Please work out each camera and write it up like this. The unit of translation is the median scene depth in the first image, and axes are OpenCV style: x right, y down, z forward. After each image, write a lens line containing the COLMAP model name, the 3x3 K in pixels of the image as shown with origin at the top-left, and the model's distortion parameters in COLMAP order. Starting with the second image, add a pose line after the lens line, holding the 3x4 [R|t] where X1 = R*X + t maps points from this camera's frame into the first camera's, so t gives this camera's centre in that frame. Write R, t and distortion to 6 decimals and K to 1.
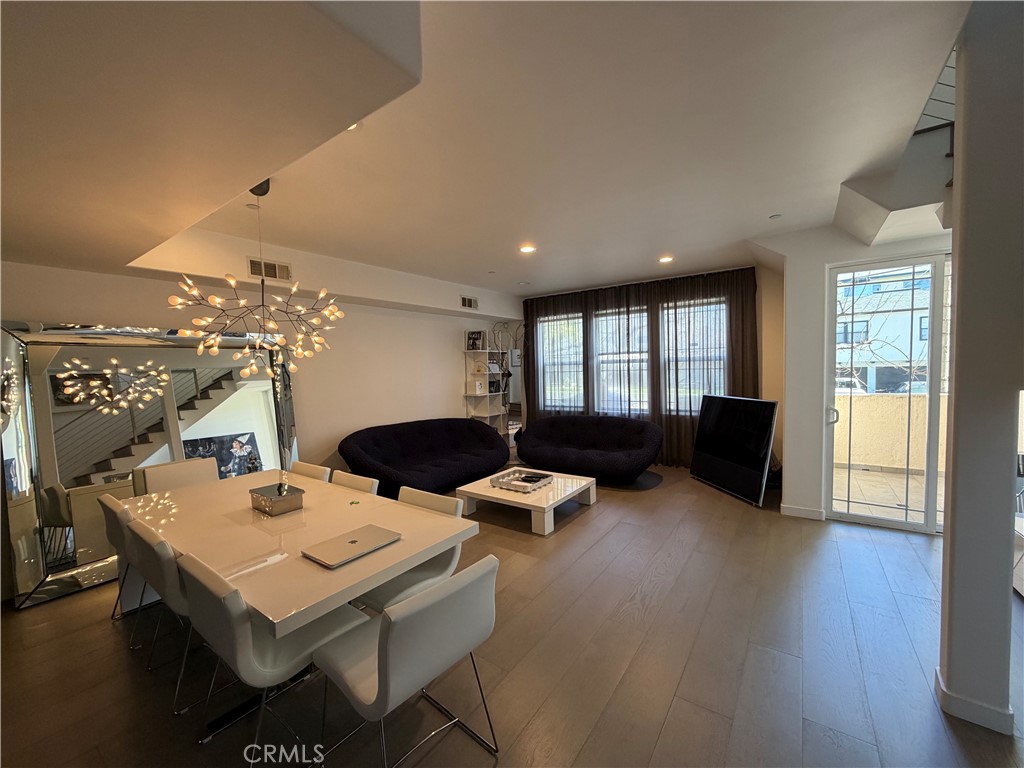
lens RADIAL K [[406.9, 0, 506.9], [0, 406.9, 384.7], [0, 0, 1]] dist [0.001489, -0.000265]
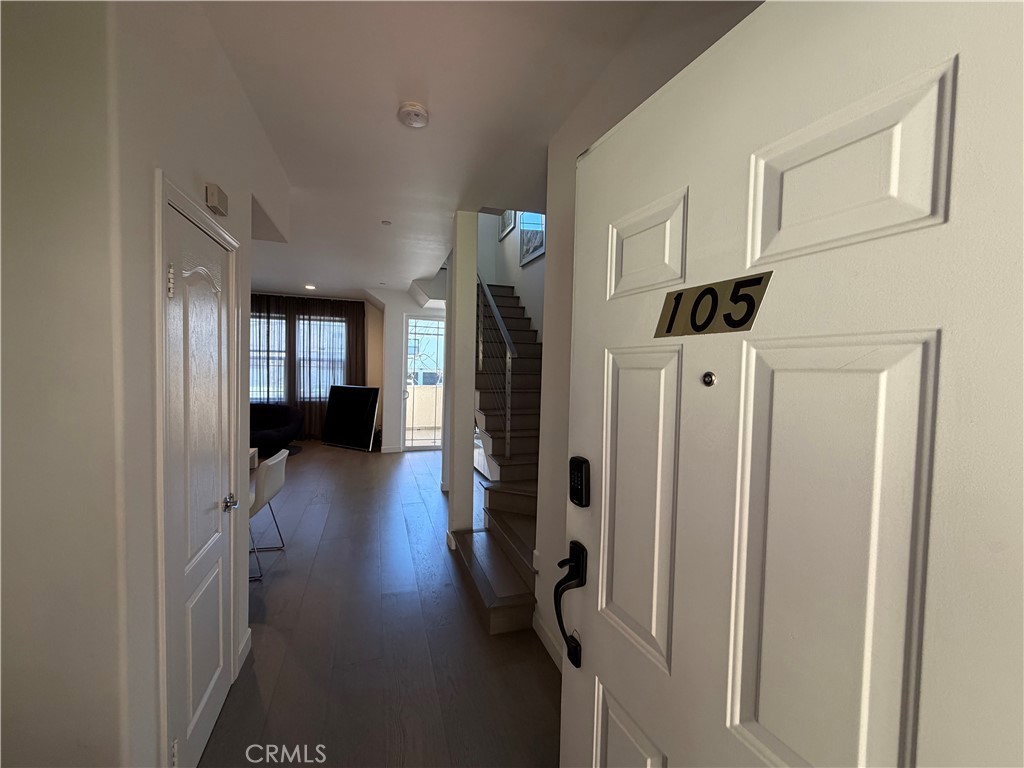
lens RADIAL K [[406.9, 0, 506.9], [0, 406.9, 384.7], [0, 0, 1]] dist [0.001489, -0.000265]
pose [[0.586846, 0.012380, 0.809604, -0.277040], [-0.005344, 0.999921, -0.011416, 0.032635], [-0.809681, 0.002373, 0.586865, -0.294222]]
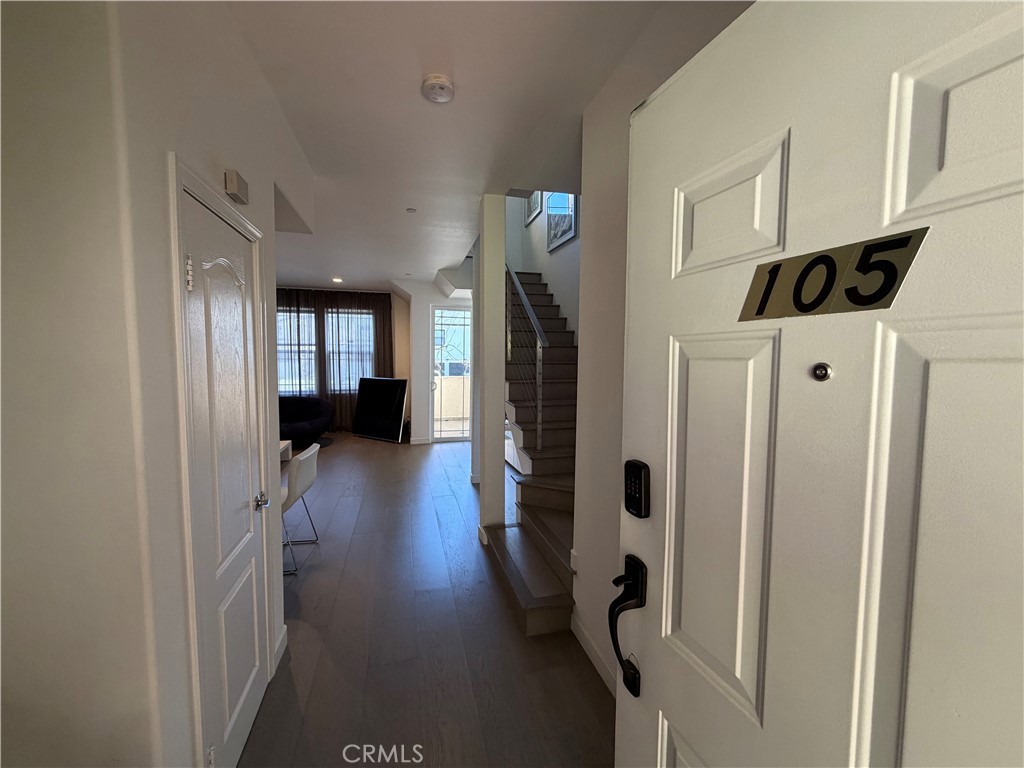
lens RADIAL K [[406.9, 0, 506.9], [0, 406.9, 384.7], [0, 0, 1]] dist [0.001489, -0.000265]
pose [[0.636398, -0.017099, 0.771172, -0.264551], [0.008662, 0.999850, 0.015020, 0.030166], [-0.771313, -0.002879, 0.636450, -0.275486]]
